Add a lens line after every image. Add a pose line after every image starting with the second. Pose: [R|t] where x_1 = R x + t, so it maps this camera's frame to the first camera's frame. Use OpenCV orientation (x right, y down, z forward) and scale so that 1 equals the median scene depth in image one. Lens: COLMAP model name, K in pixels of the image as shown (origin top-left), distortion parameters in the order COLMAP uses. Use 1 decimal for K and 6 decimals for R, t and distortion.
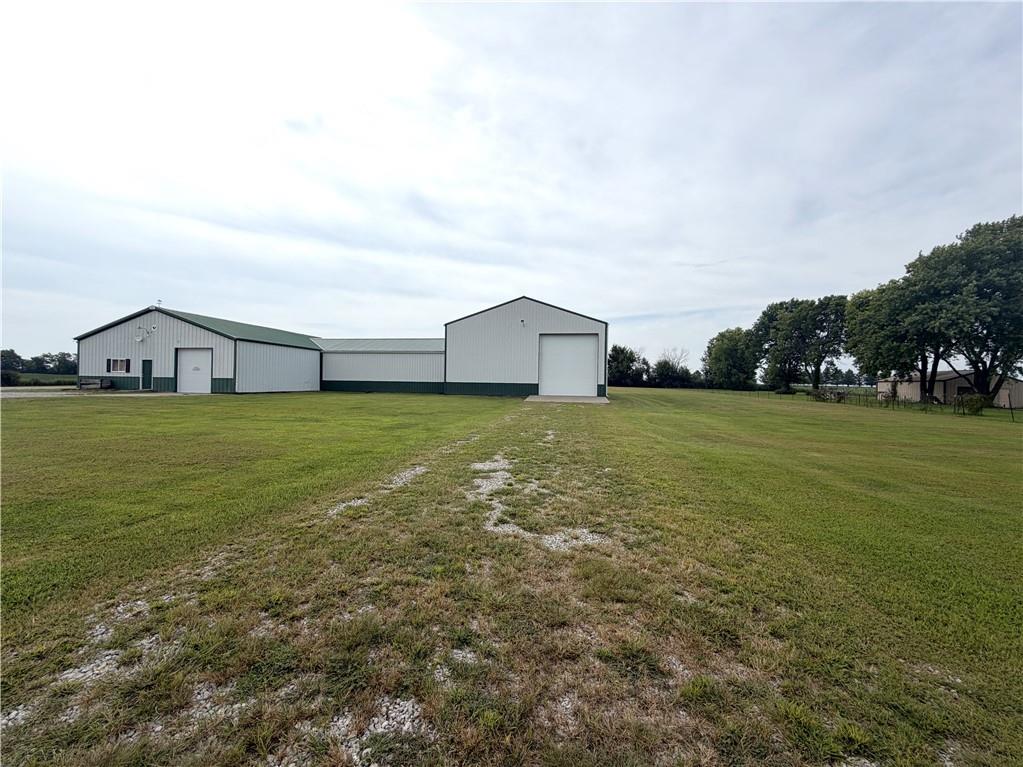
lens RADIAL K [[402.6, 0, 511.5], [0, 402.6, 383.5], [0, 0, 1]] dist [0.025692, -0.000156]
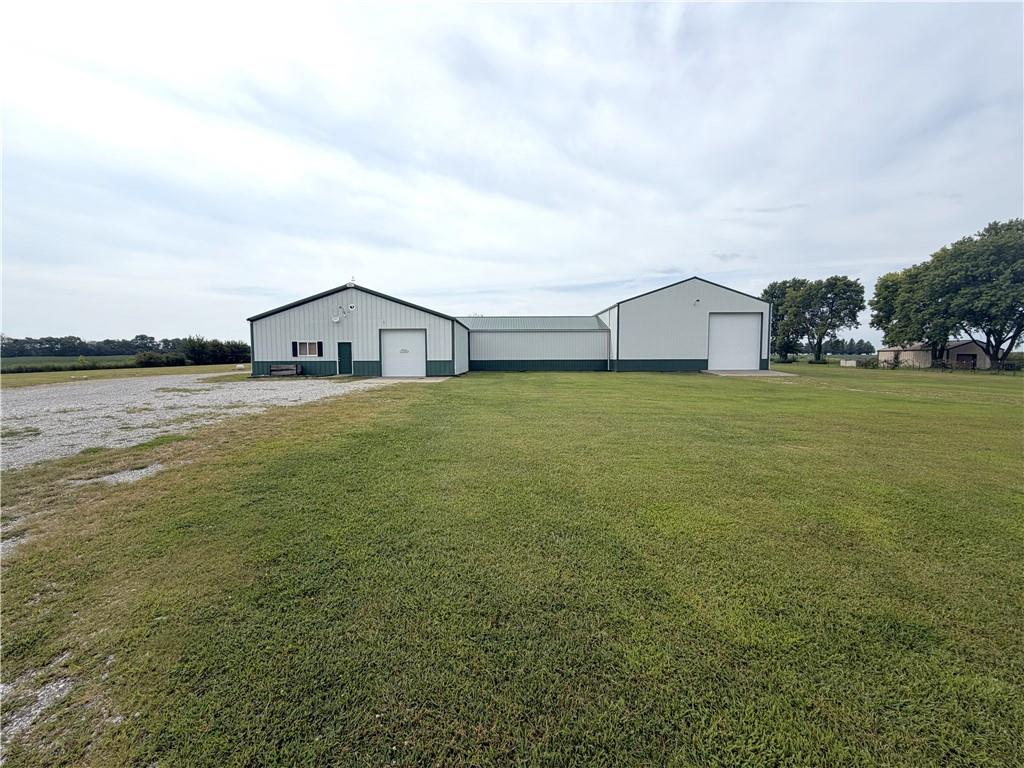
lens RADIAL K [[403.0, 0, 512.0], [0, 403.0, 384.0], [0, 0, 1]] dist [0.025692, -0.000156]
pose [[0.980294, -0.032513, 0.194852, -0.676742], [0.019784, 0.997562, 0.066920, -0.016938], [-0.196553, -0.061747, 0.978547, 0.030344]]
